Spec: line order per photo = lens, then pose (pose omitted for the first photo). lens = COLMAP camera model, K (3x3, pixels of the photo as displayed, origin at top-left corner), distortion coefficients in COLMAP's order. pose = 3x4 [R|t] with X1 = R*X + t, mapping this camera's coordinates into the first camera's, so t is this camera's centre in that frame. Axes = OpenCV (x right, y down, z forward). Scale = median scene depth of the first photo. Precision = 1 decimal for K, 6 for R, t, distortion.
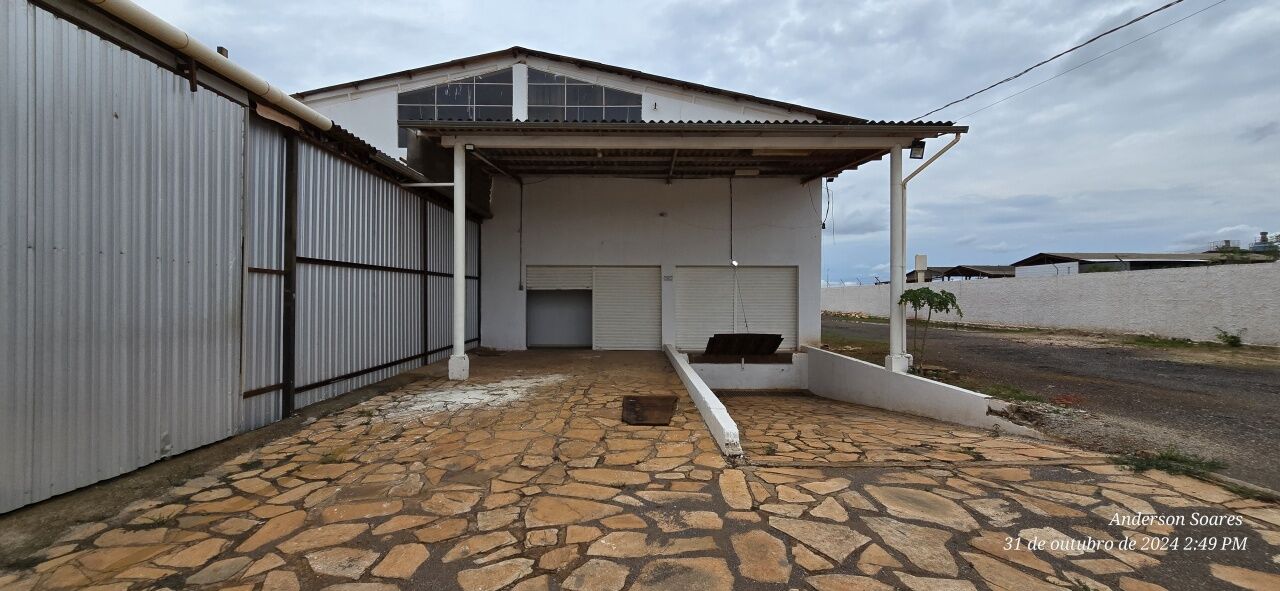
lens RADIAL K [[514.6, 0, 639.6], [0, 514.6, 293.9], [0, 0, 1]] dist [0.001874, 0.000601]
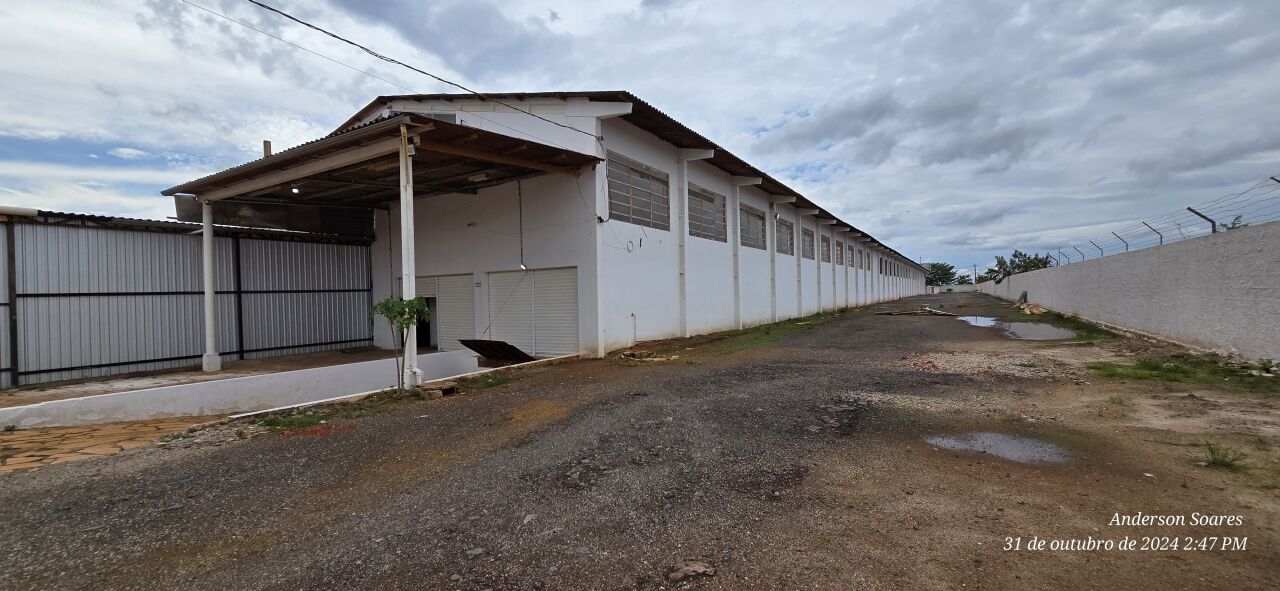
lens RADIAL K [[514.6, 0, 645.5], [0, 514.6, 292.7], [0, 0, 1]] dist [0.001874, 0.000601]
pose [[0.855922, -0.026716, -0.516414, 1.082584], [0.033088, 0.999448, 0.003135, -0.007553], [0.516045, -0.019770, 0.856333, 0.342973]]
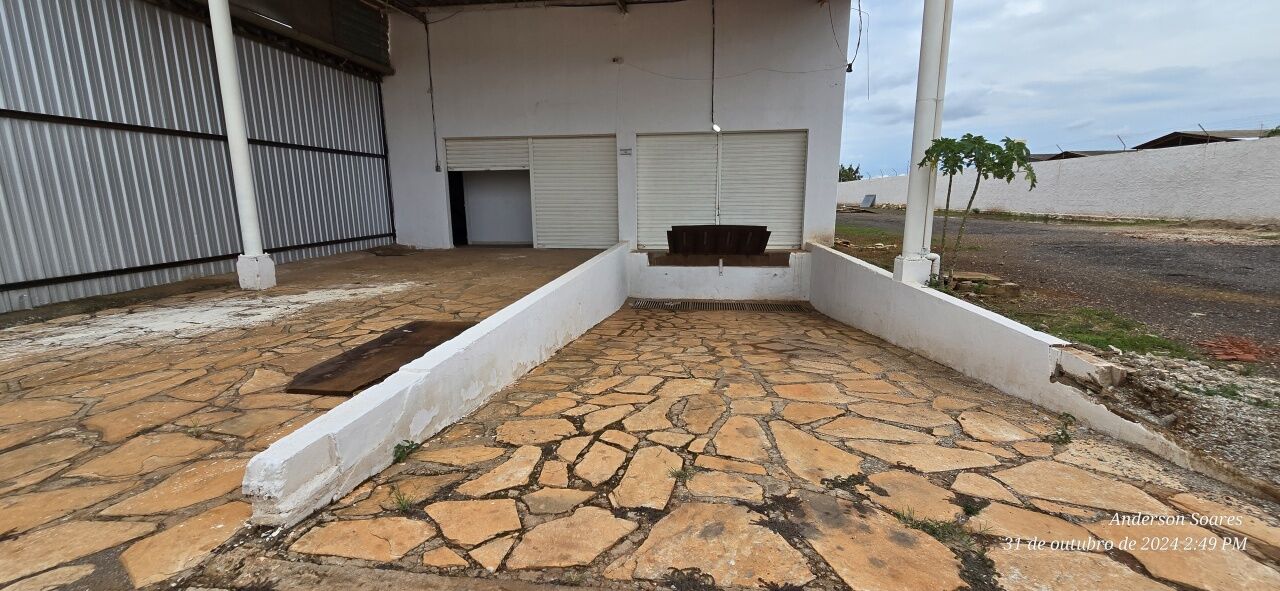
lens RADIAL K [[514.6, 0, 642.9], [0, 514.6, 293.2], [0, 0, 1]] dist [0.001874, 0.000601]
pose [[0.993004, 0.010558, -0.117606, 0.207111], [0.012164, 0.981549, 0.190825, 0.034985], [0.117451, -0.190920, 0.974554, 0.296258]]
